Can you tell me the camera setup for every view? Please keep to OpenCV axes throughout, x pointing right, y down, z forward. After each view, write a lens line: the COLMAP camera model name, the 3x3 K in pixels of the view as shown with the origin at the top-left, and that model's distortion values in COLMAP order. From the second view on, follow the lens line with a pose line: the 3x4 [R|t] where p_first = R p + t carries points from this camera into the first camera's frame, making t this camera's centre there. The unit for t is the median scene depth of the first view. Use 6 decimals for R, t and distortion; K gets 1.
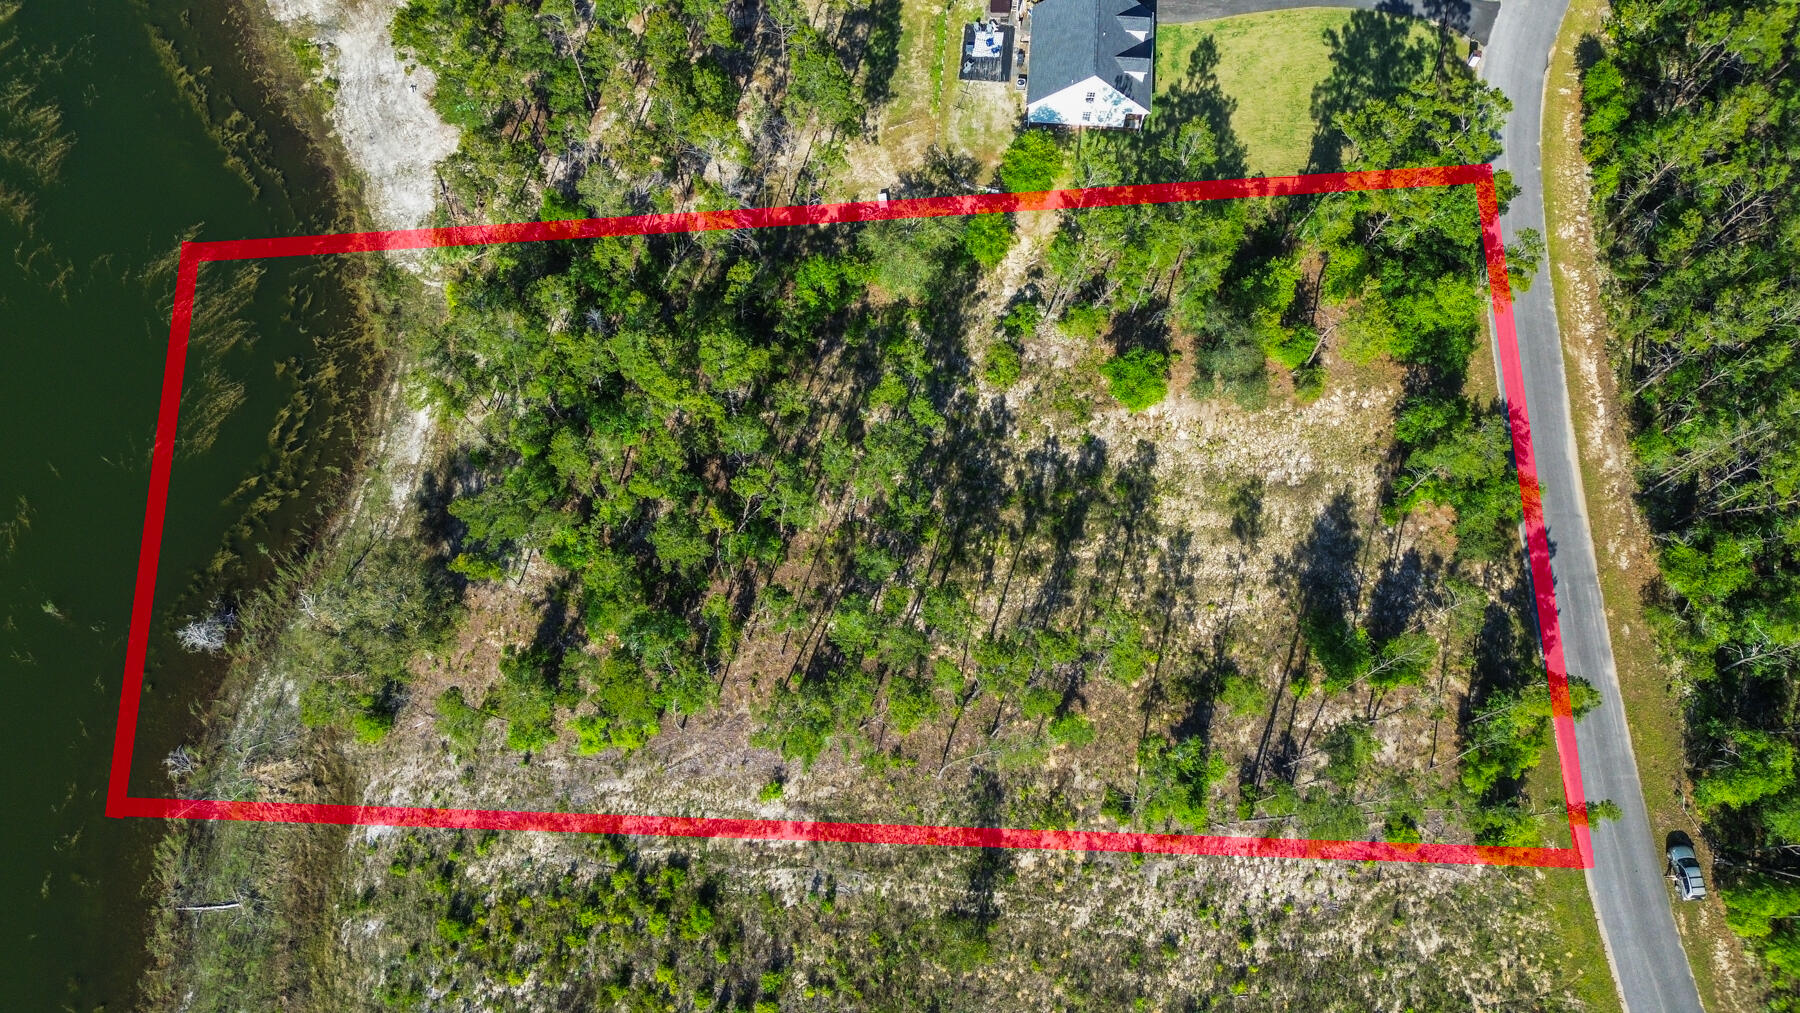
lens RADIAL K [[1264.9, 0, 902.6], [0, 1264.9, 506.4], [0, 0, 1]] dist [0.071062, -0.068271]
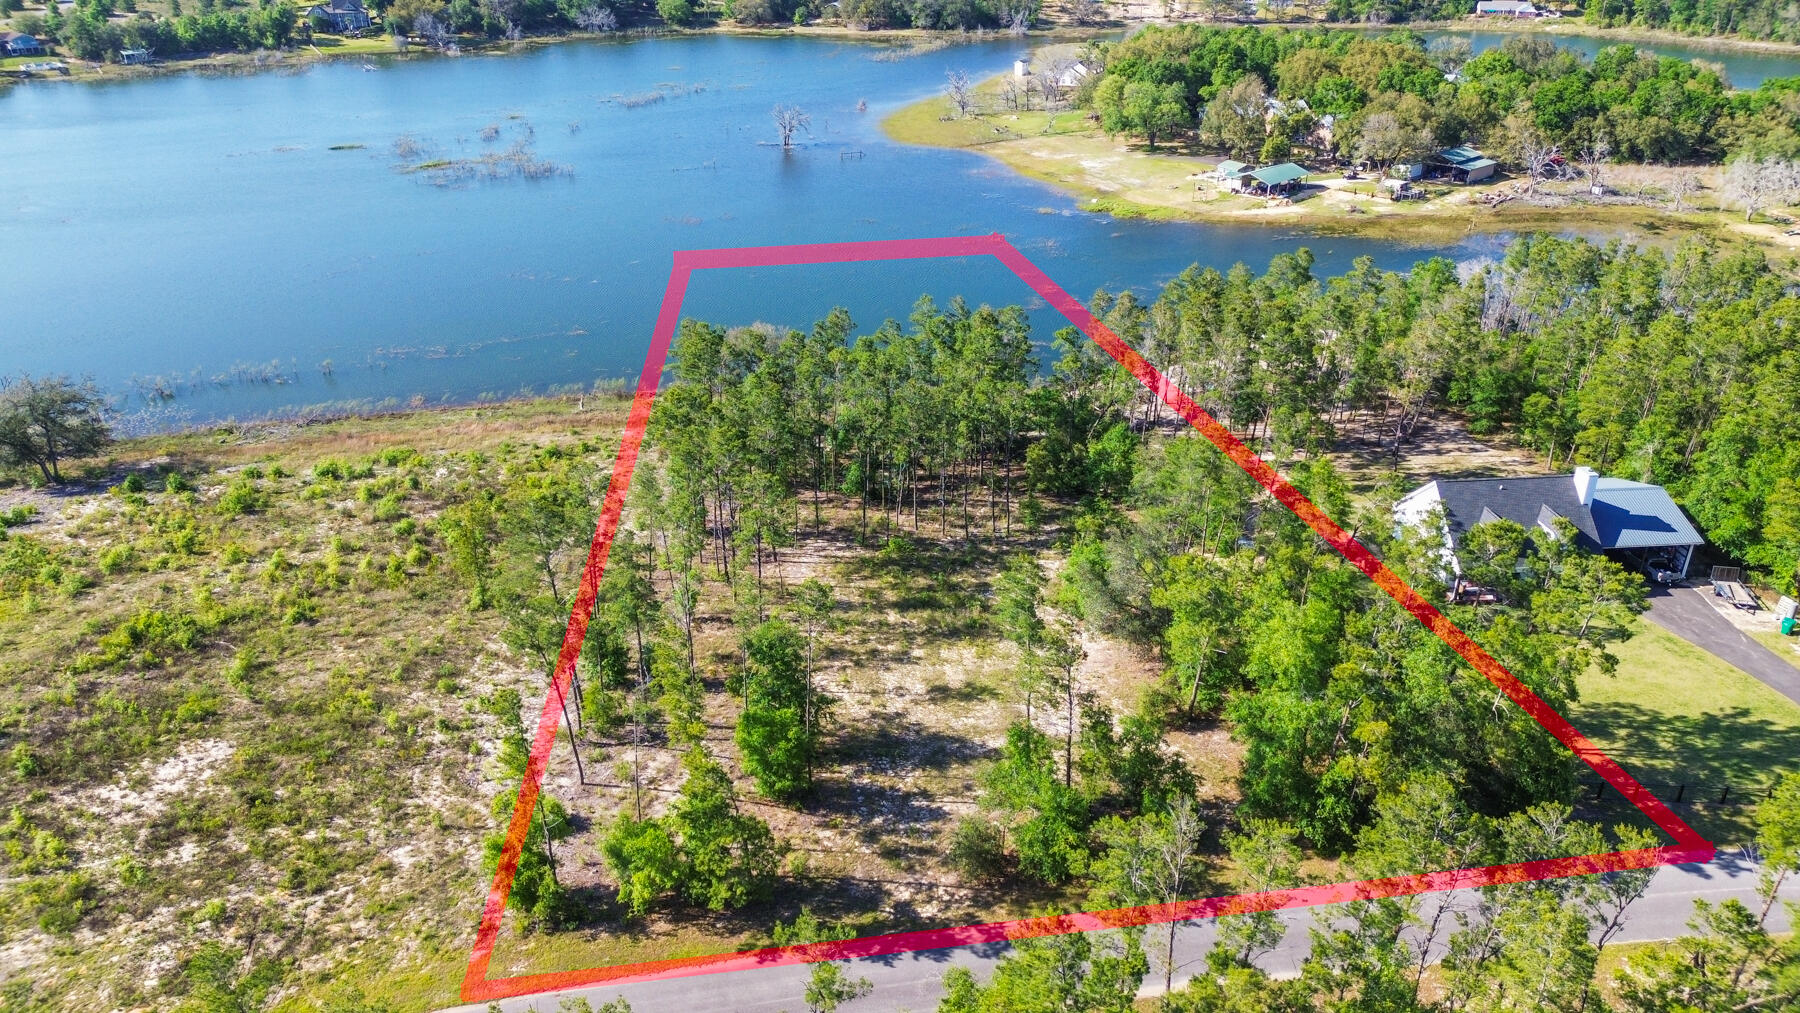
lens RADIAL K [[1264.9, 0, 902.6], [0, 1264.9, 506.4], [0, 0, 1]] dist [0.071062, -0.068271]
pose [[0.174546, 0.443121, -0.879305, 0.931168], [-0.927813, 0.373025, 0.003809, -0.005486], [0.329691, 0.815166, 0.476243, 0.524921]]
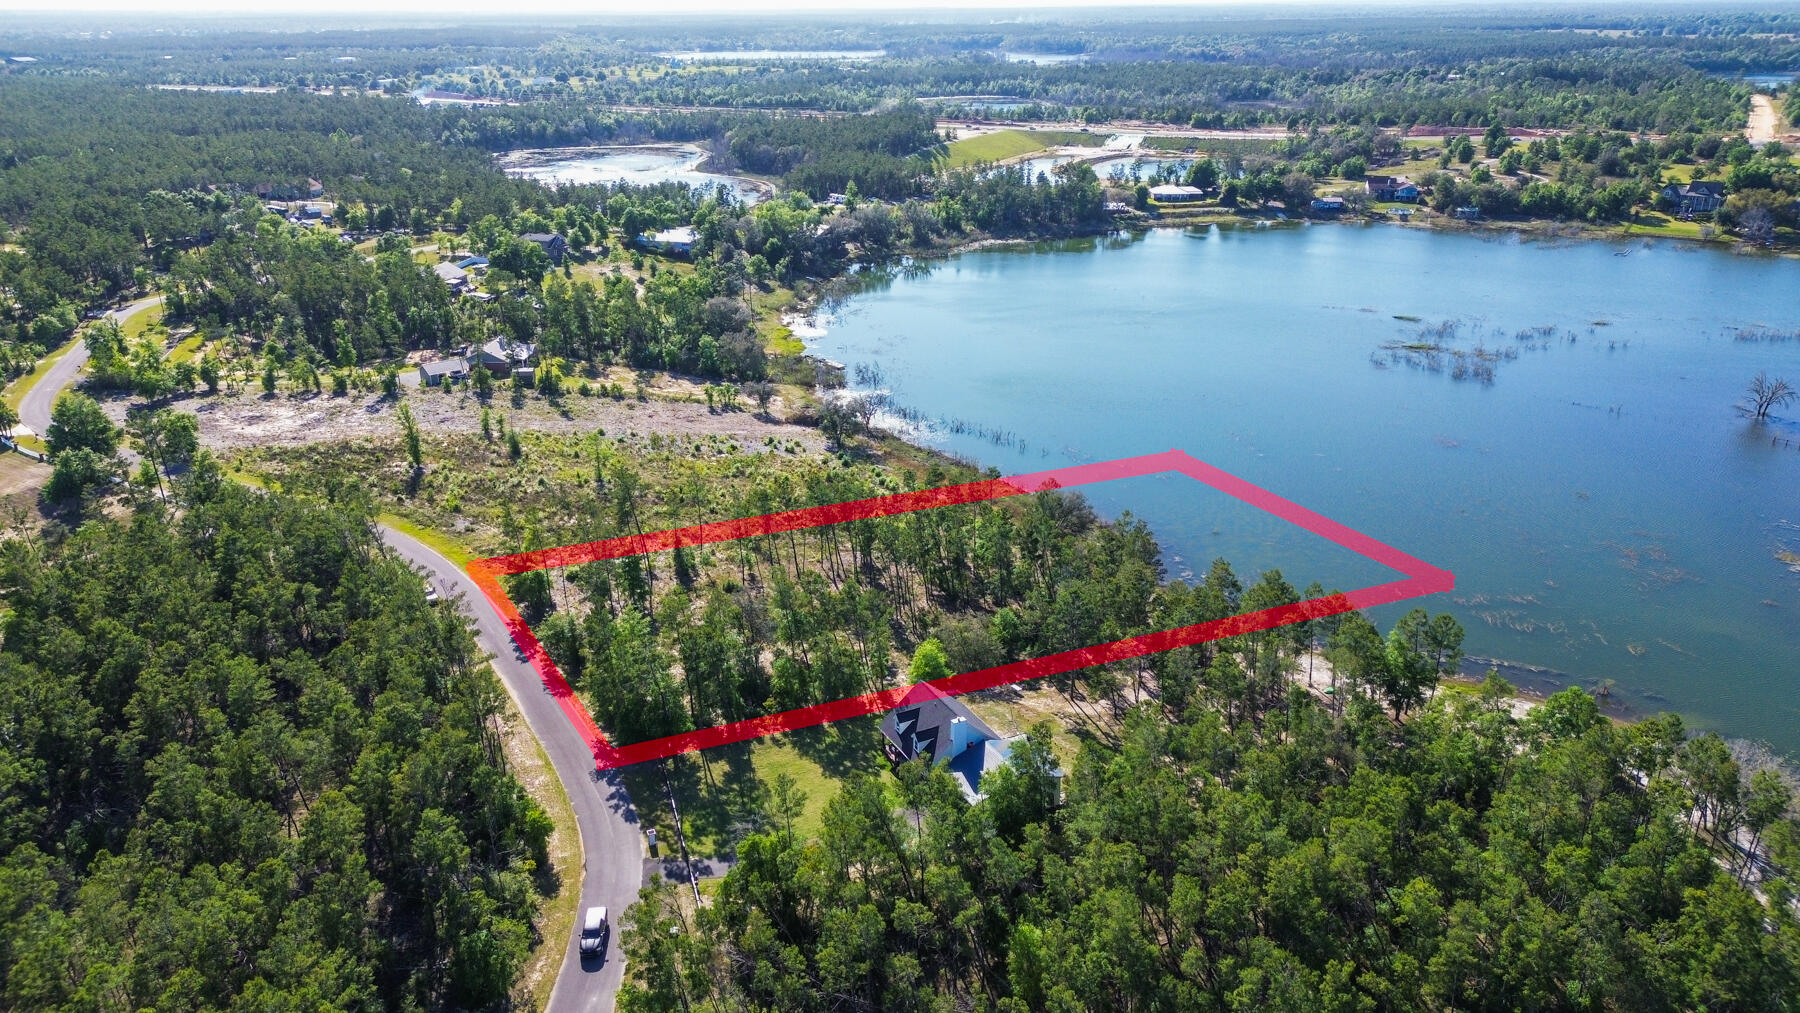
lens RADIAL K [[1264.9, 0, 902.6], [0, 1264.9, 506.4], [0, 0, 1]] dist [0.071062, -0.068271]
pose [[-0.843695, 0.214493, -0.492110, 0.843551], [-0.500118, 0.019092, 0.865747, -1.613350], [0.195092, 0.976539, 0.091164, 0.757547]]
